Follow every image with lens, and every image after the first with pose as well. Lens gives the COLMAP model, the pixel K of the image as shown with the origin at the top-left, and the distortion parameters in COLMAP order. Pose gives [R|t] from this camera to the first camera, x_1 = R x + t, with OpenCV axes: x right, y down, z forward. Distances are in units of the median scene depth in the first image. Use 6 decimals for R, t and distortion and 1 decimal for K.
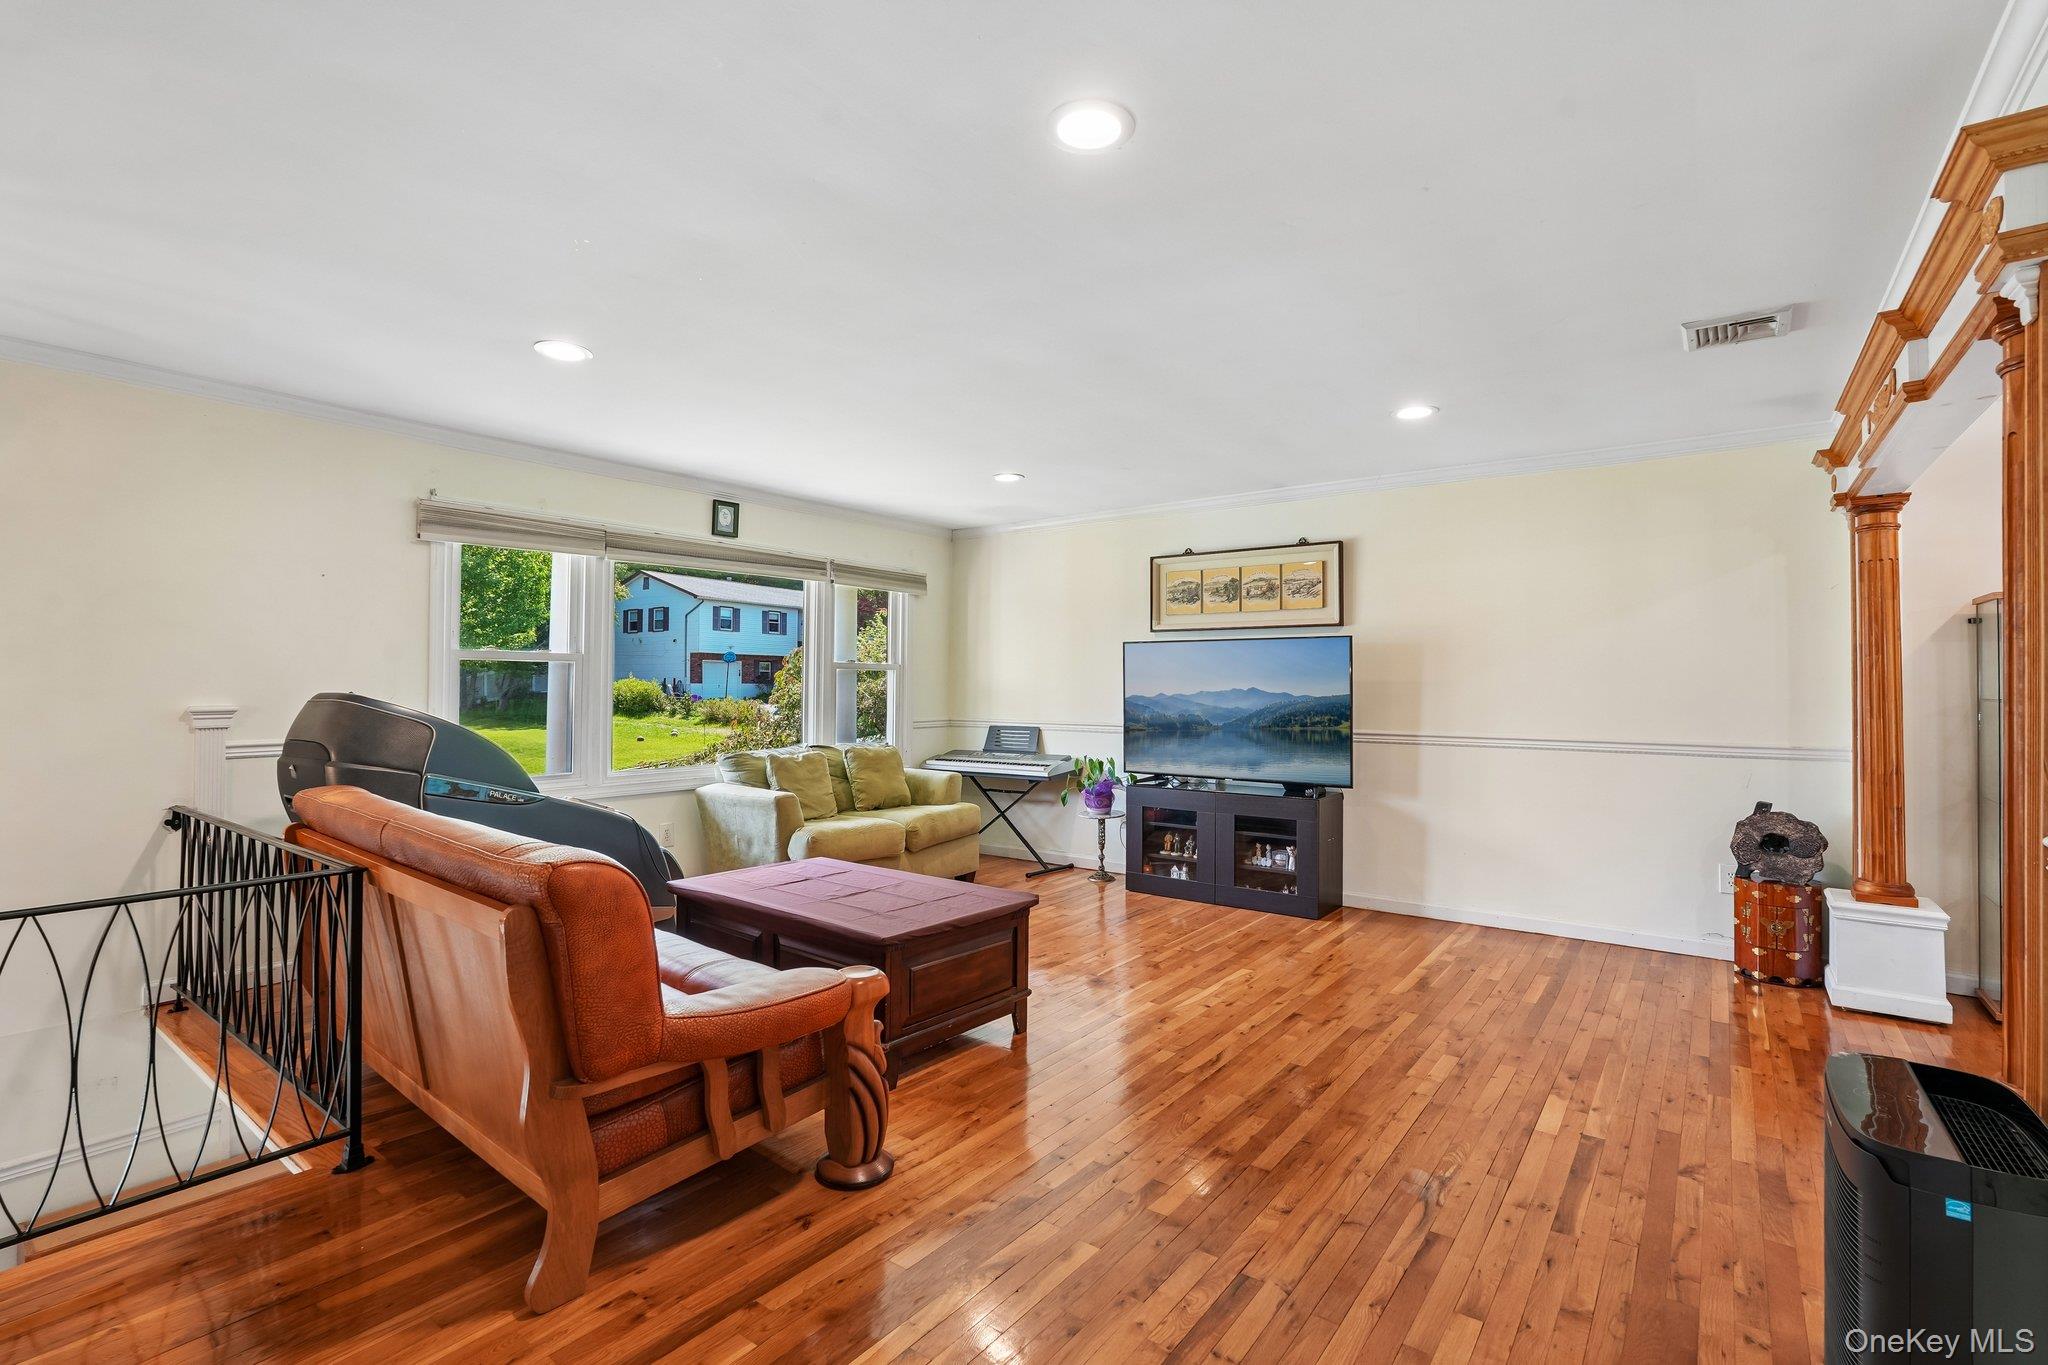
lens RADIAL K [[928.3, 0, 1028.0], [0, 928.3, 671.2], [0, 0, 1]] dist [-0.016582, 0.000828]
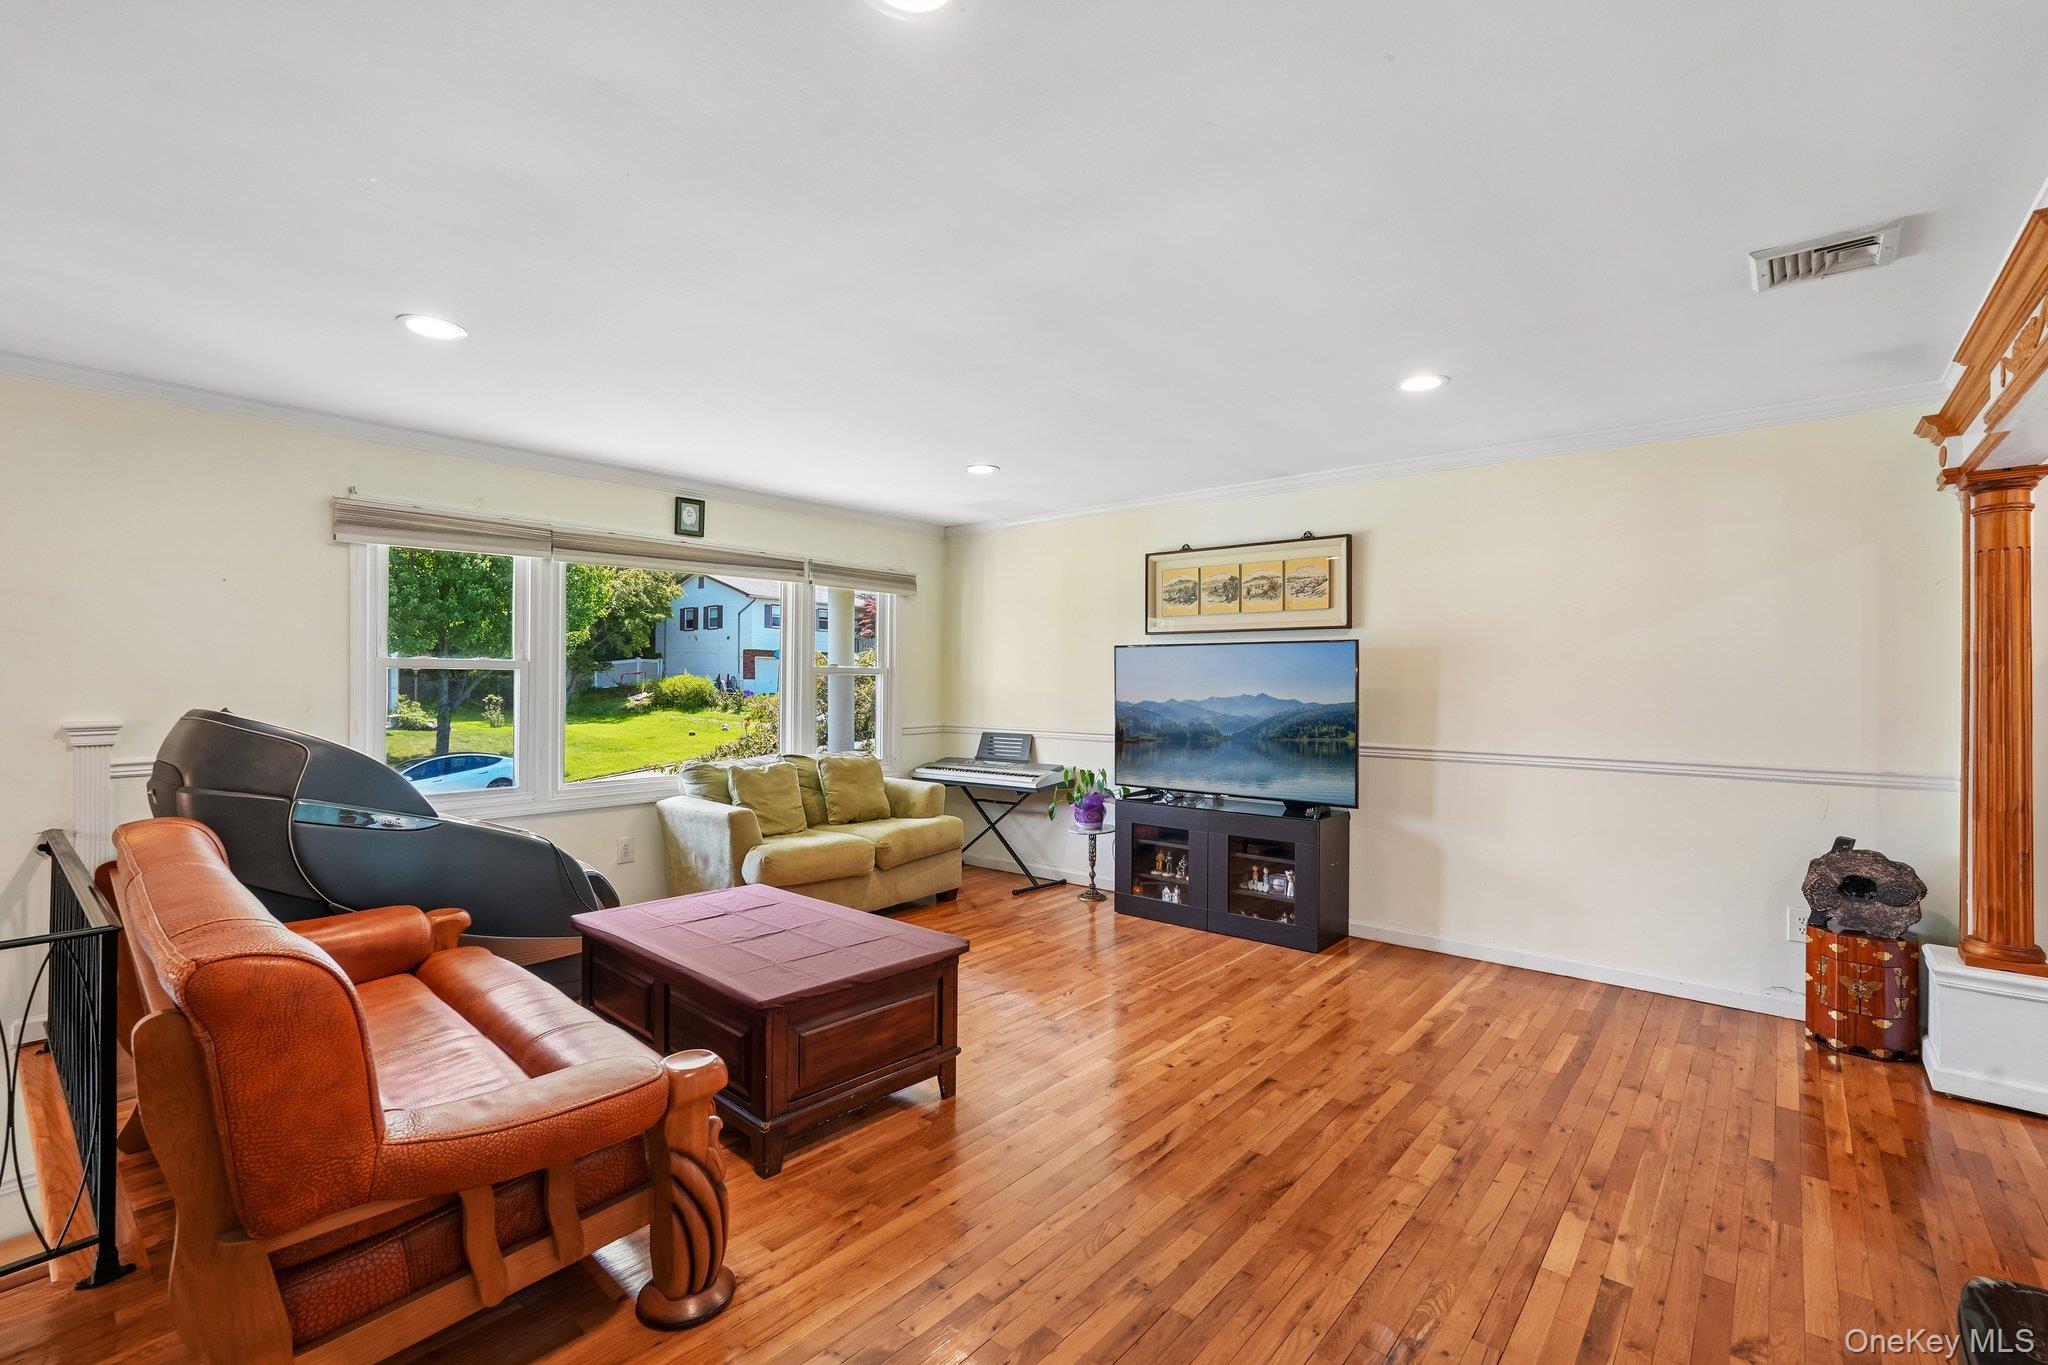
lens RADIAL K [[901.1, 0, 1024.0], [0, 901.1, 682.5], [0, 0, 1]] dist [-0.003134, 0.001534]
pose [[0.998186, 0.000420, -0.060209, 0.098830], [0.000693, 0.999829, 0.018458, -0.016530], [0.060207, -0.018466, 0.998015, 0.133614]]
